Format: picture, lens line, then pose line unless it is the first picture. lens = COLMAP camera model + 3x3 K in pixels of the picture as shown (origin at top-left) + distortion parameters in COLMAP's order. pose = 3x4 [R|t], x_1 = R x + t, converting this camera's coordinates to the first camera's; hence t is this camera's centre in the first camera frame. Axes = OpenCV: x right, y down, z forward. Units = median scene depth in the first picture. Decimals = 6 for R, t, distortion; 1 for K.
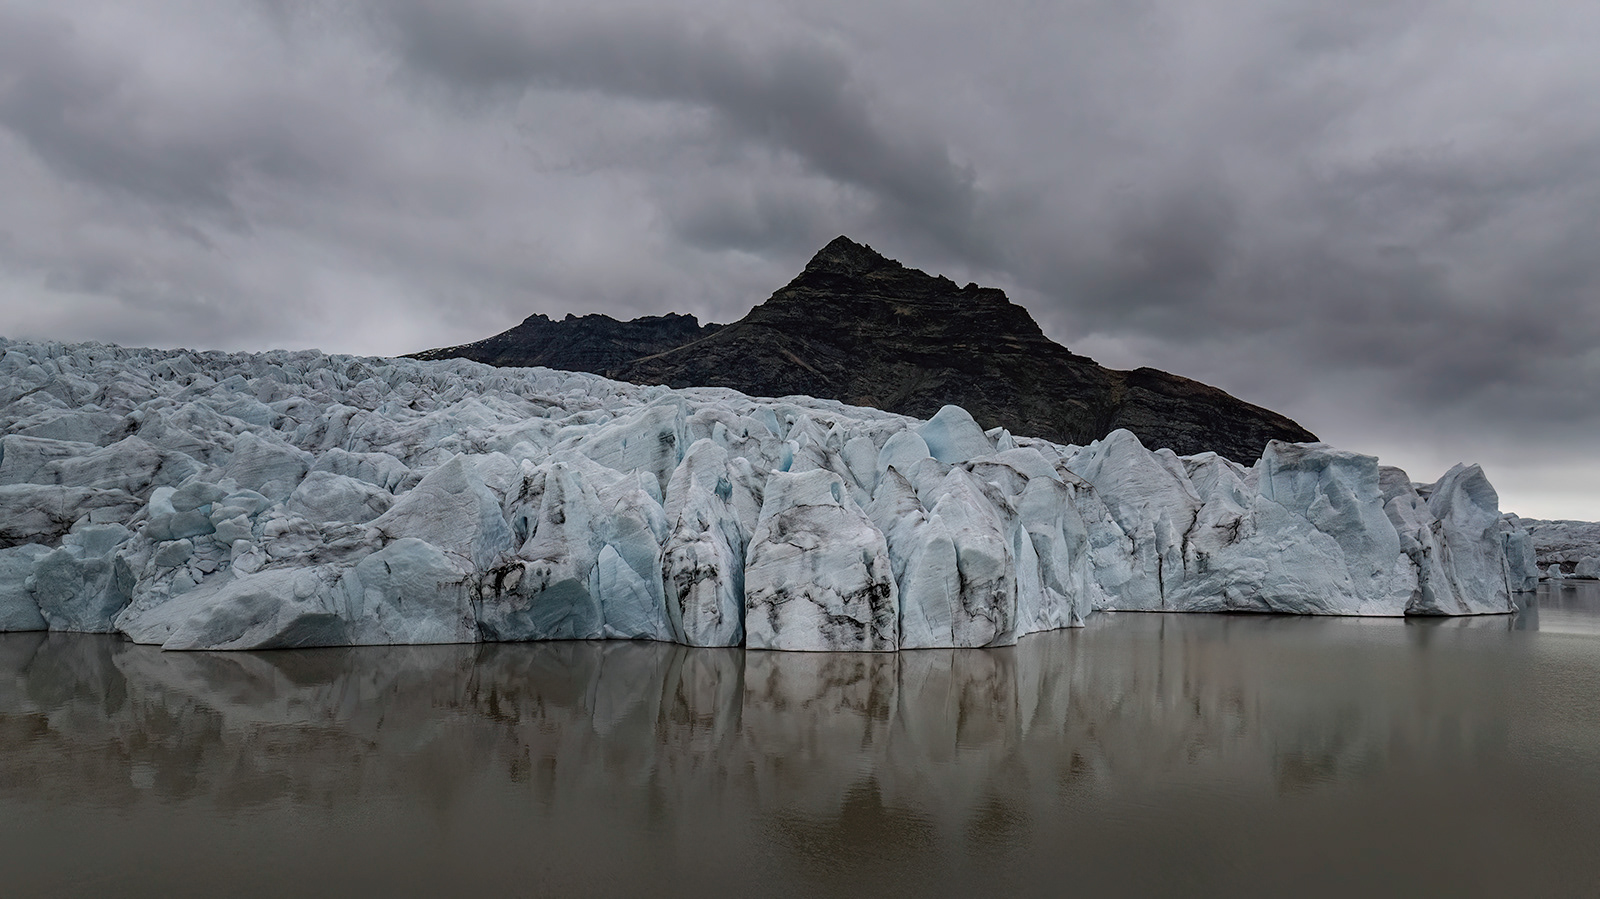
lens RADIAL K [[1112.4, 0, 800.0], [0, 1112.4, 449.5], [0, 0, 1]] dist [0.001618, 0.000947]
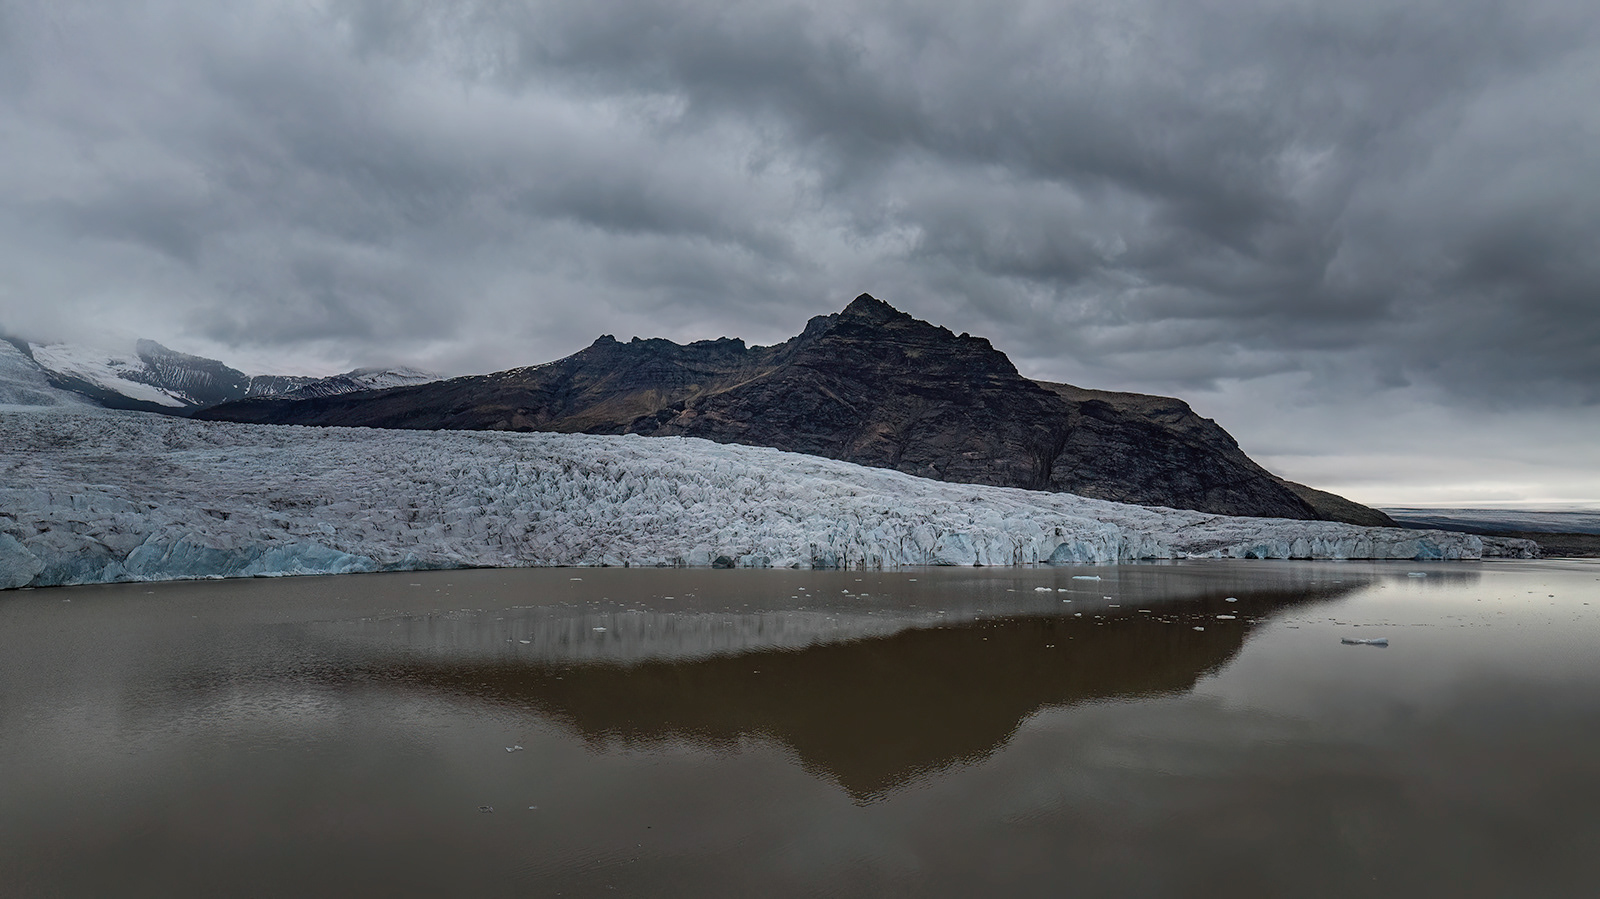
lens RADIAL K [[1112.4, 0, 800.0], [0, 1112.4, 449.5], [0, 0, 1]] dist [0.001618, 0.000947]
pose [[0.999671, -0.007769, -0.024440, -0.008179], [0.008169, 0.999834, 0.016312, -0.036233], [0.024309, -0.016506, 0.999568, -0.315967]]
